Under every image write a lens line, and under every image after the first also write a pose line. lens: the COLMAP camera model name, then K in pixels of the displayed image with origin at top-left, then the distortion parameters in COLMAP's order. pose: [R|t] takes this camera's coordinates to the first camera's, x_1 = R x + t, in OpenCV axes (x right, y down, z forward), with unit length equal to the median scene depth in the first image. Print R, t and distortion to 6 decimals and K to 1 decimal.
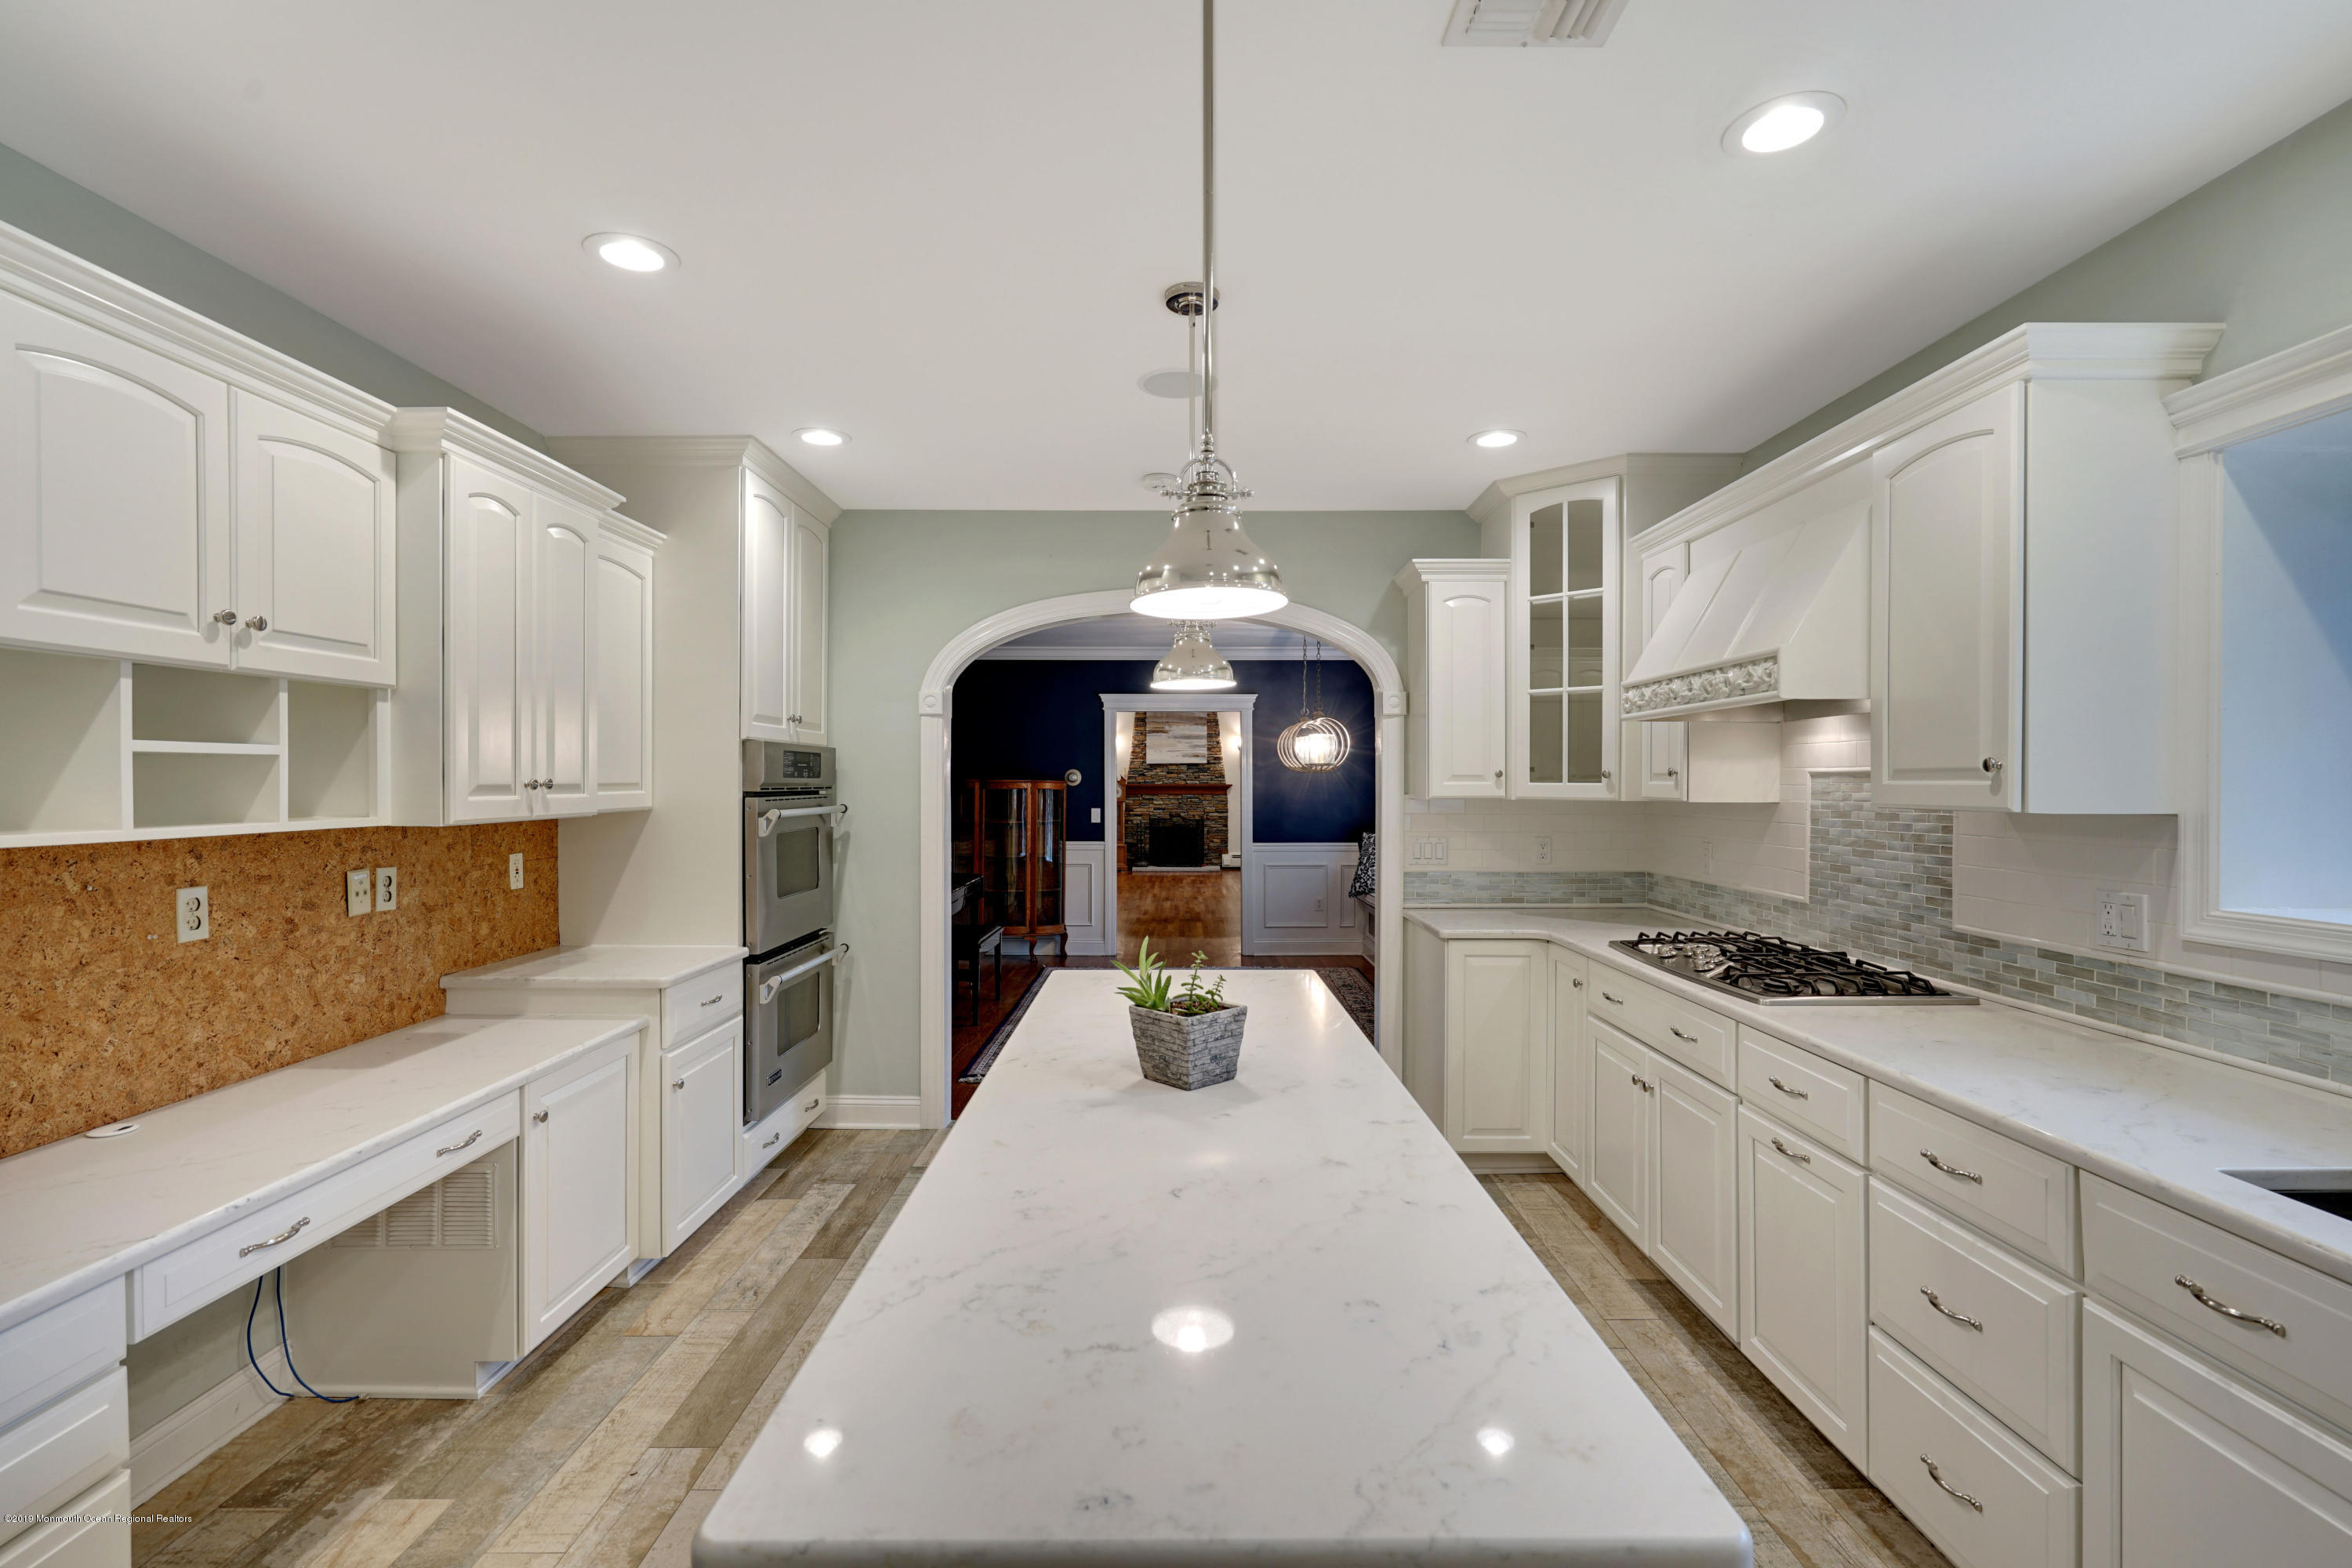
lens RADIAL K [[1055.6, 0, 1177.7], [0, 1055.6, 791.0], [0, 0, 1]] dist [-0.008221, 0.003994]
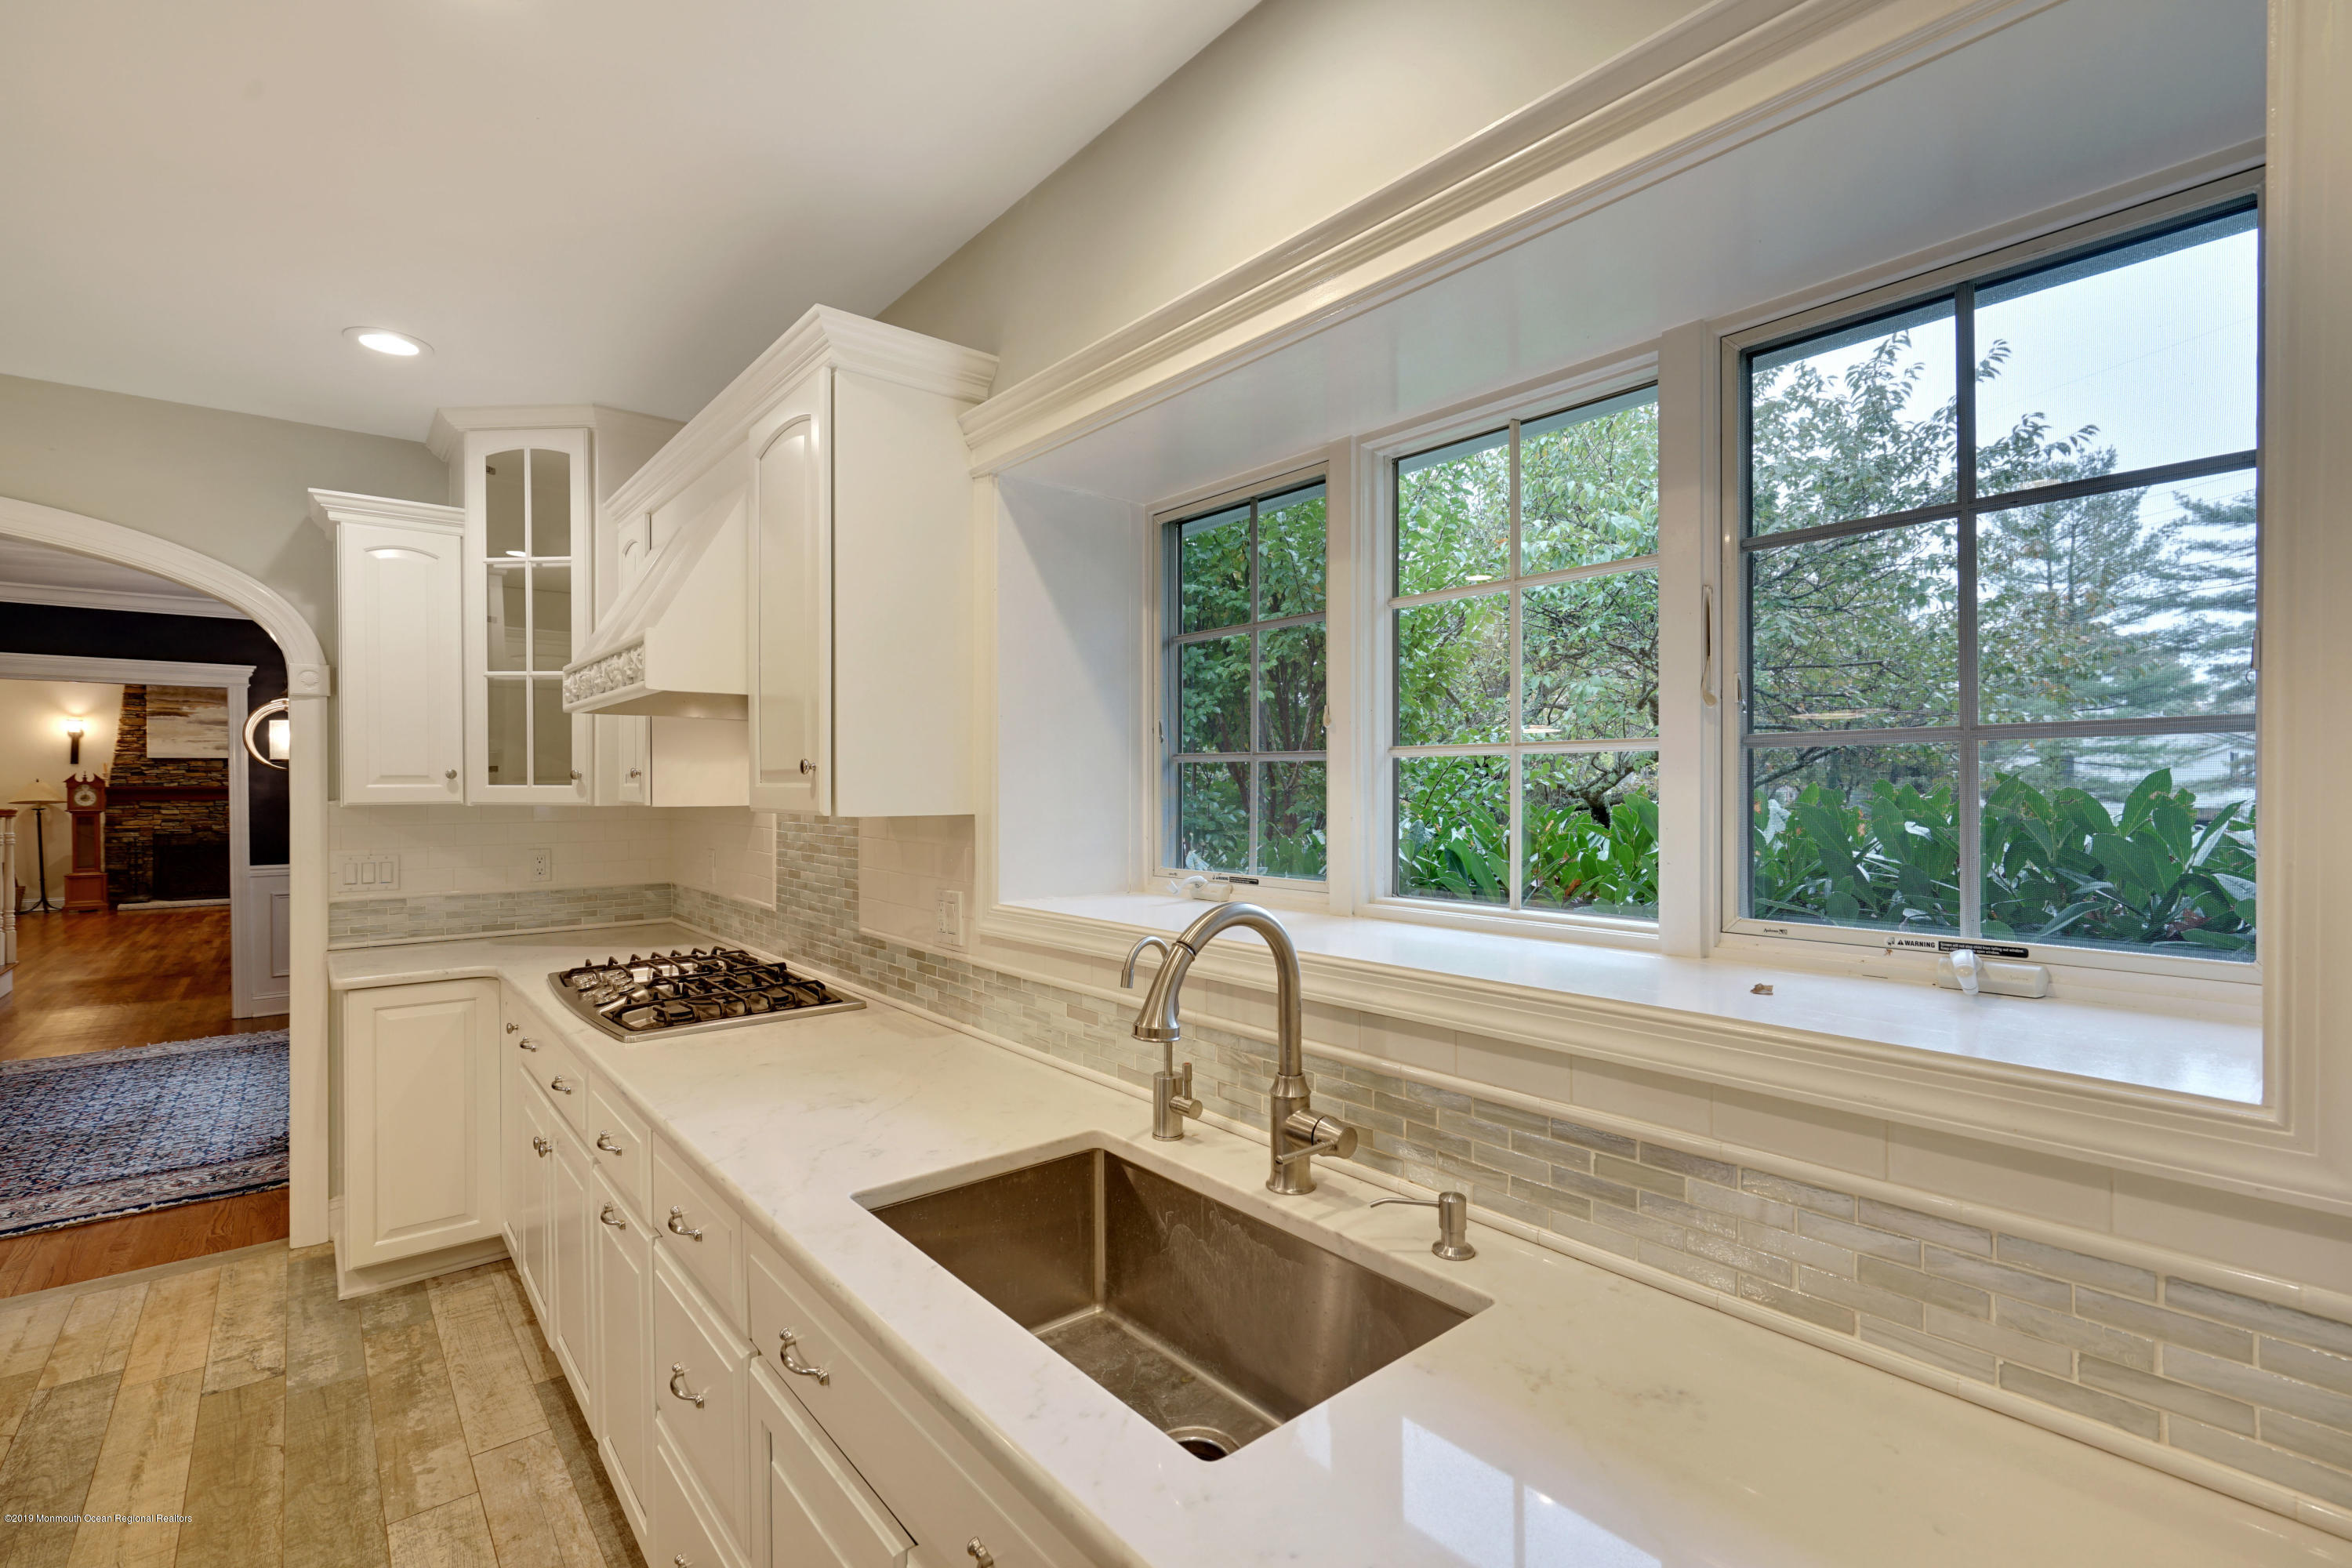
lens RADIAL K [[1055.6, 0, 1177.3], [0, 1055.6, 792.5], [0, 0, 1]] dist [-0.008221, 0.003994]
pose [[0.767567, -0.006676, 0.640934, 0.328282], [0.006233, 0.999976, 0.002952, -0.001572], [-0.640938, 0.001729, 0.767591, 0.043106]]
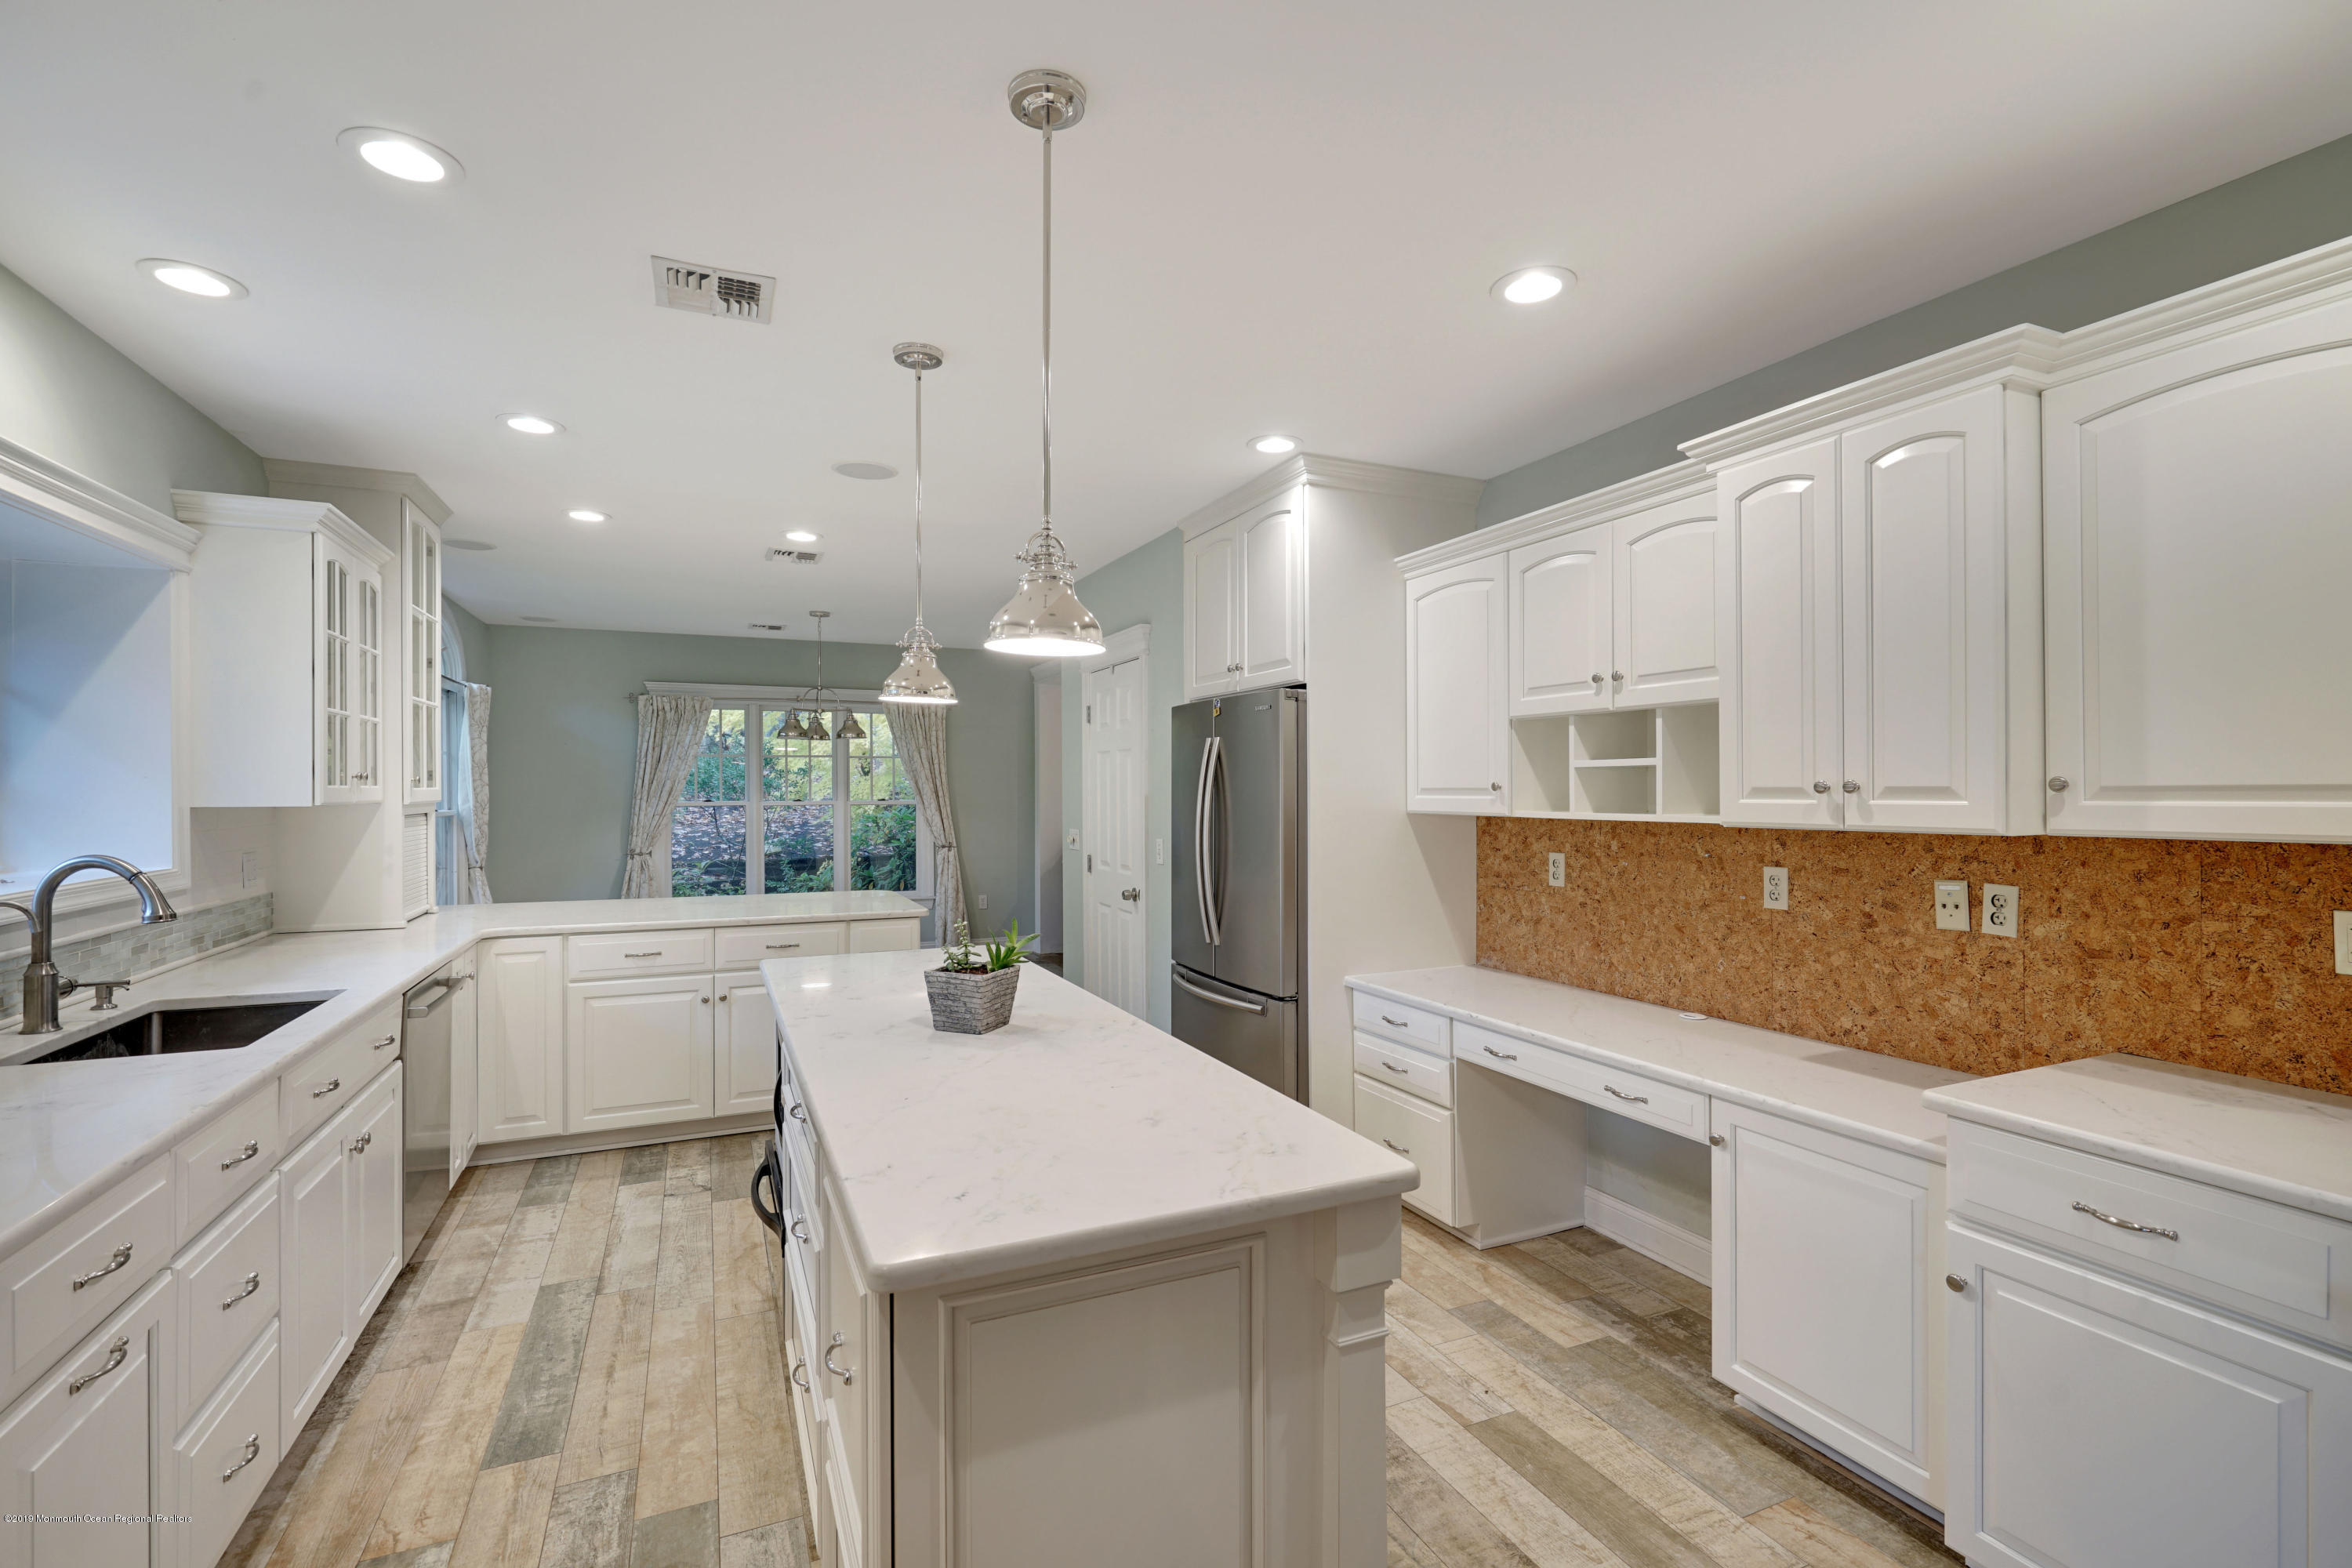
lens RADIAL K [[1055.6, 0, 1176.6], [0, 1055.6, 790.4], [0, 0, 1]] dist [-0.008221, 0.003994]
pose [[-0.913247, 0.003282, -0.407394, 0.207532], [-0.001357, 0.999938, 0.011097, -0.012257], [0.407405, 0.010687, -0.913185, 1.562407]]
